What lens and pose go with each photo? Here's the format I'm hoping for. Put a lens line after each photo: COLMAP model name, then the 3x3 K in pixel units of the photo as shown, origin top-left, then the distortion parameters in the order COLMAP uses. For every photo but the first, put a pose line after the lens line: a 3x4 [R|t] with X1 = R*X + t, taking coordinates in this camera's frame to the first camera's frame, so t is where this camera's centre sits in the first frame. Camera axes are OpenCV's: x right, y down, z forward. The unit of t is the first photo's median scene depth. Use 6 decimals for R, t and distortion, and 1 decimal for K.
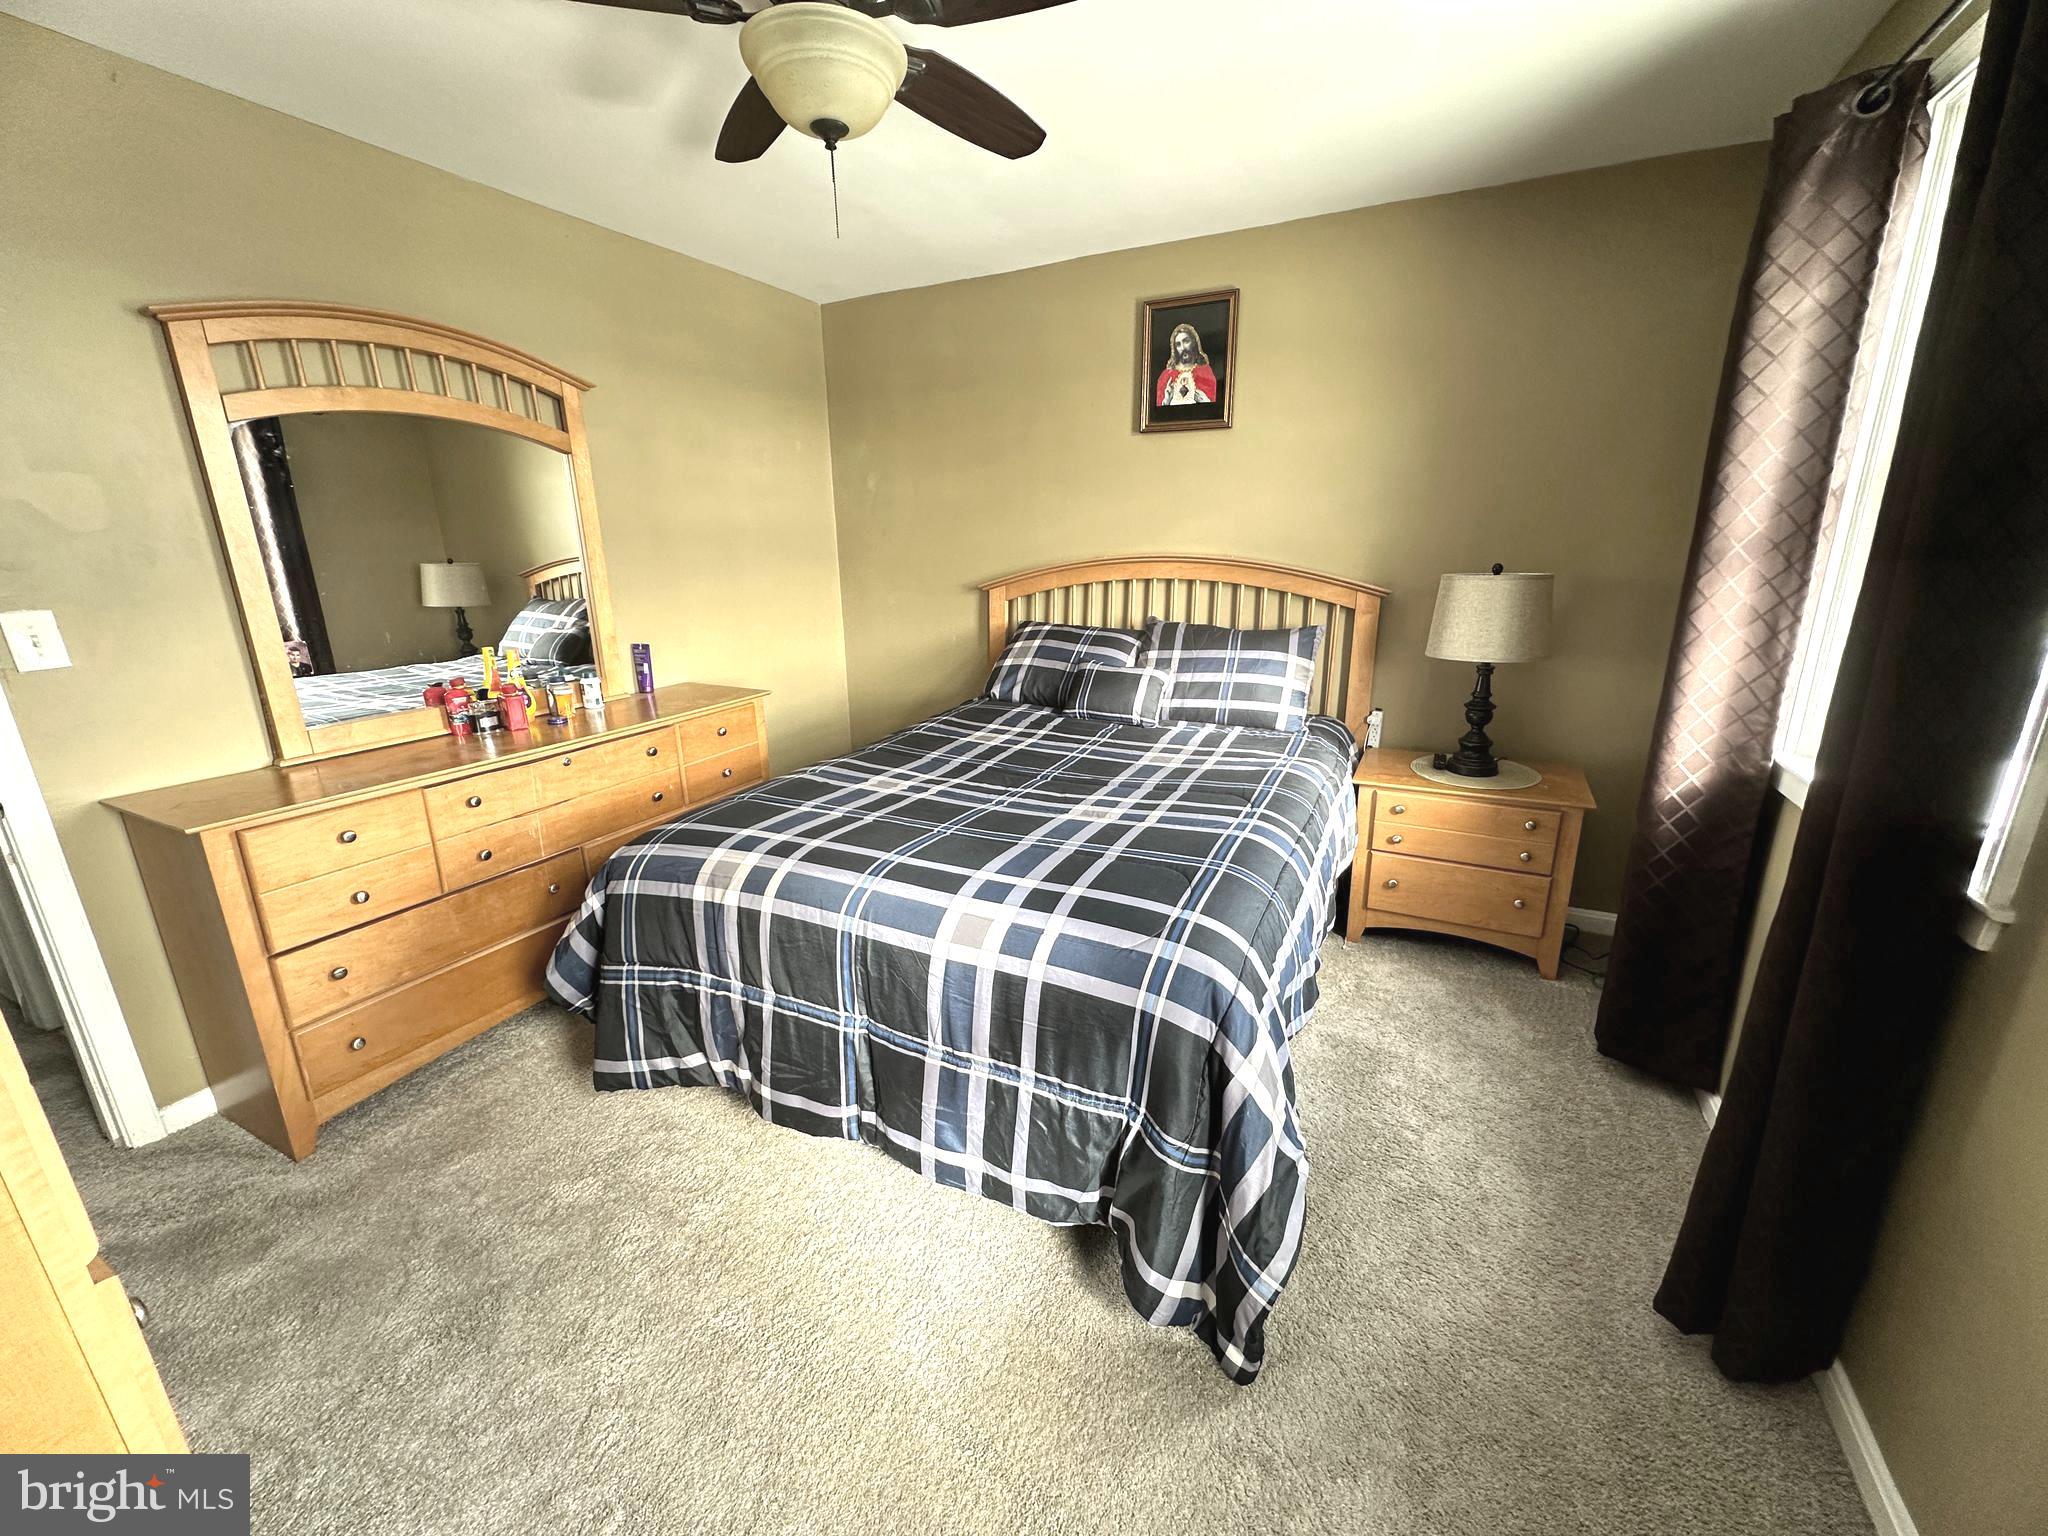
lens RADIAL K [[813.3, 0, 1028.0], [0, 813.3, 768.5], [0, 0, 1]] dist [-0.001194, 0.000471]
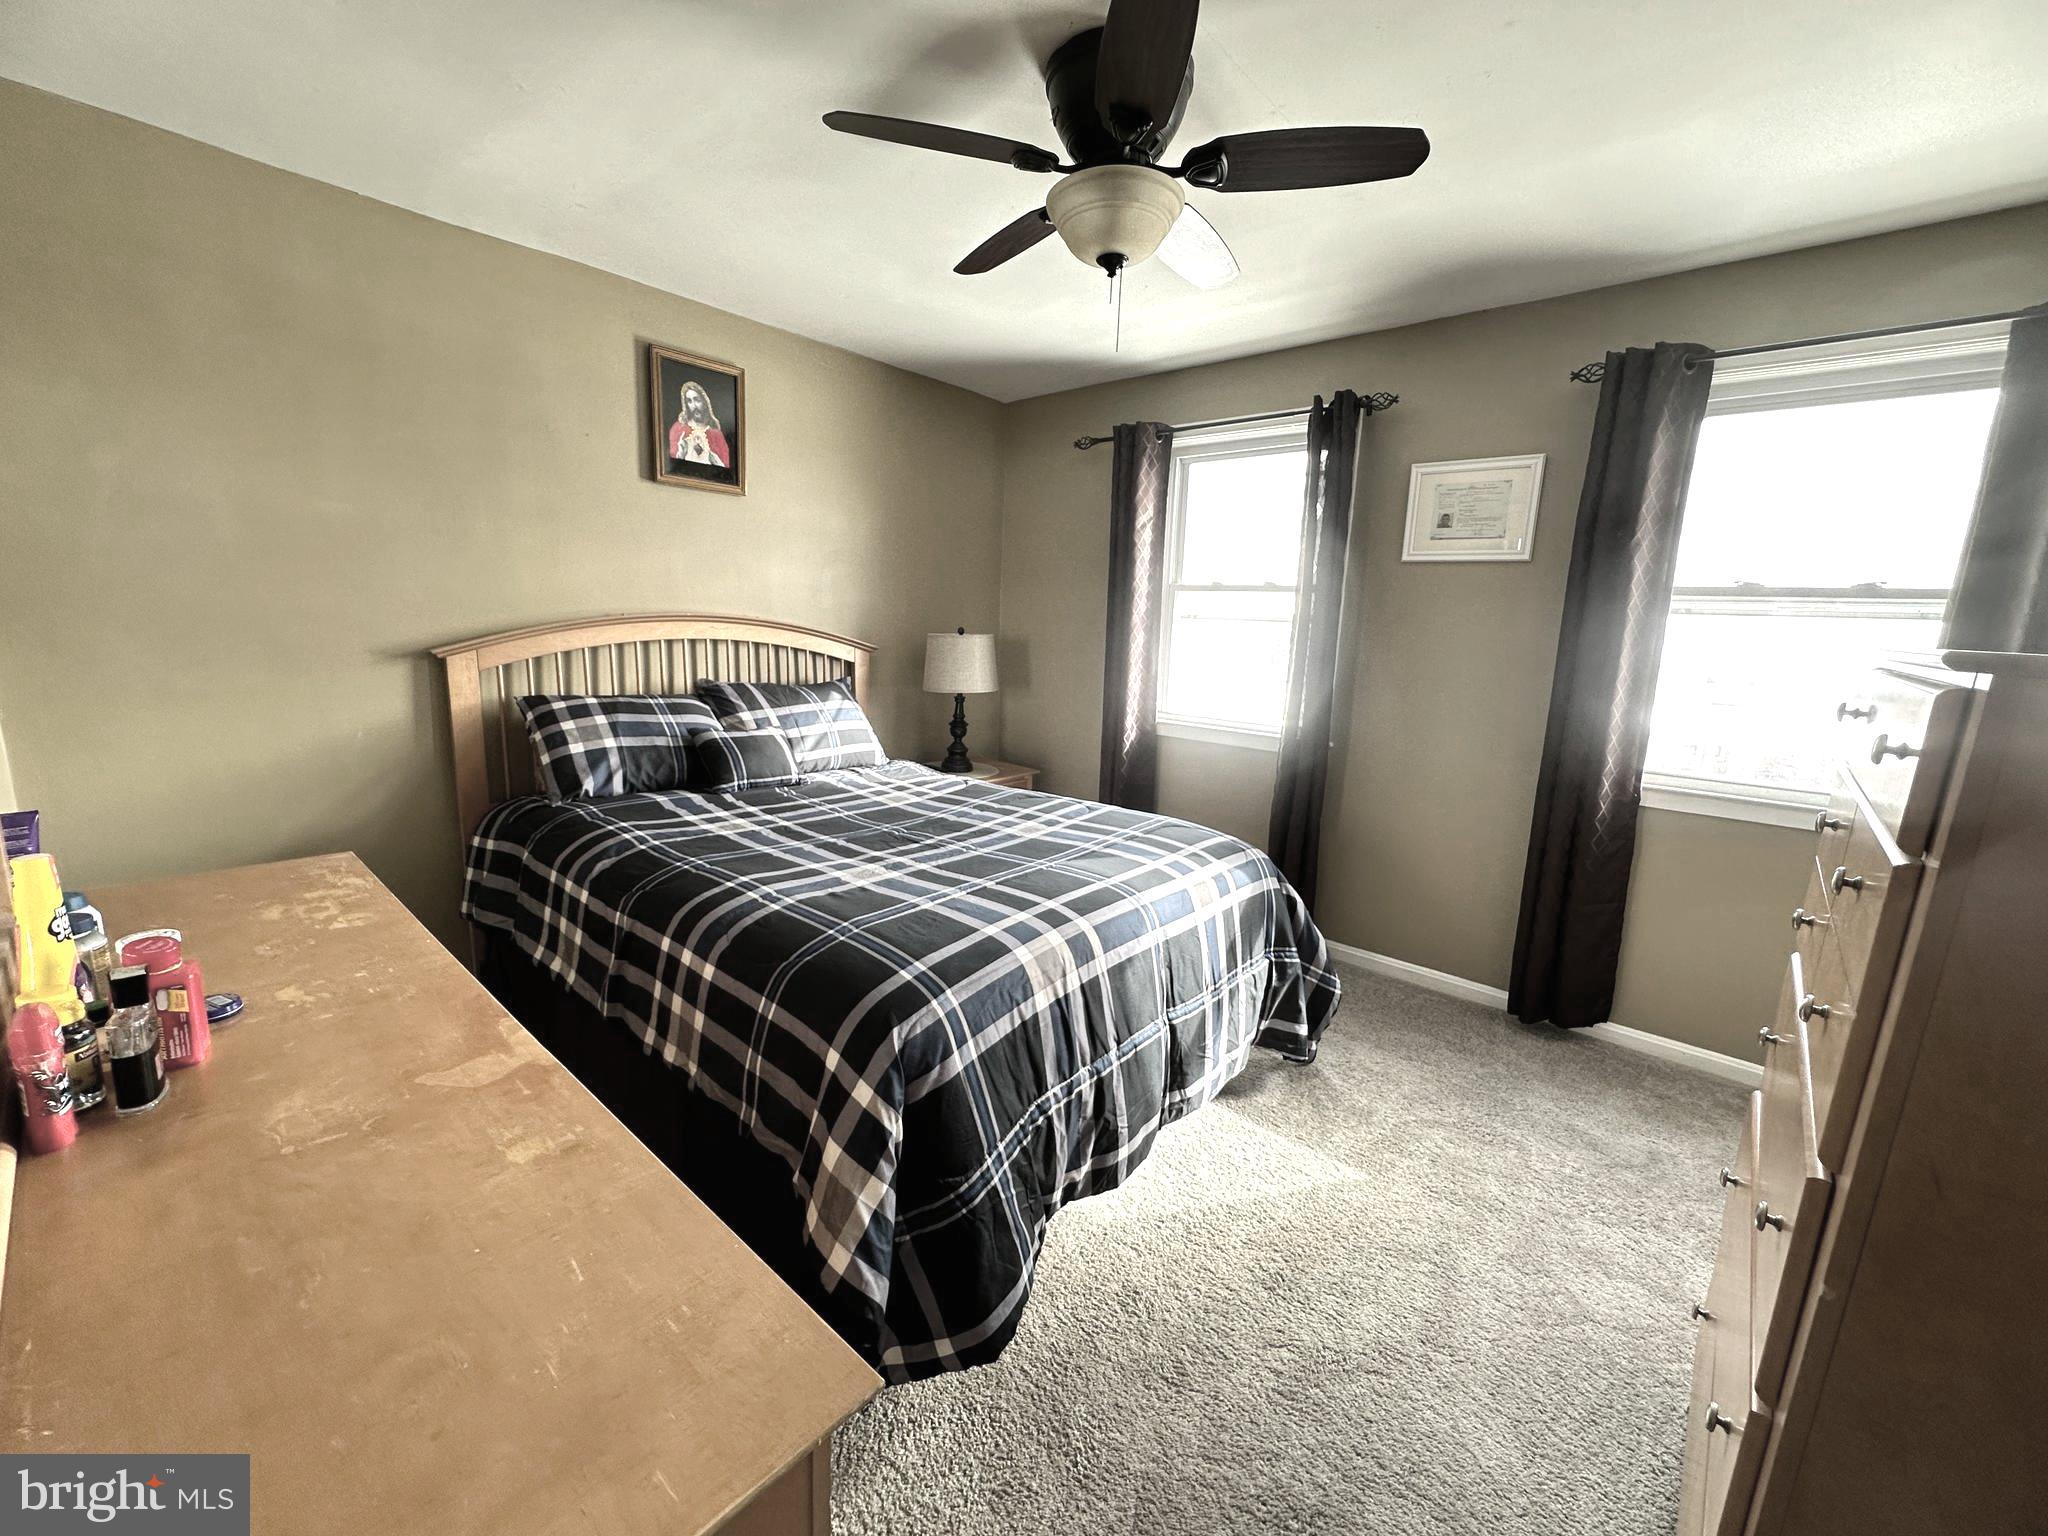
lens RADIAL K [[813.3, 0, 1029.1], [0, 813.3, 768.5], [0, 0, 1]] dist [-0.001194, 0.000471]
pose [[0.253157, -0.160557, 0.954009, -0.745177], [0.219902, 0.969868, 0.104872, -0.112960], [-0.942101, 0.183239, 0.280836, 0.445449]]
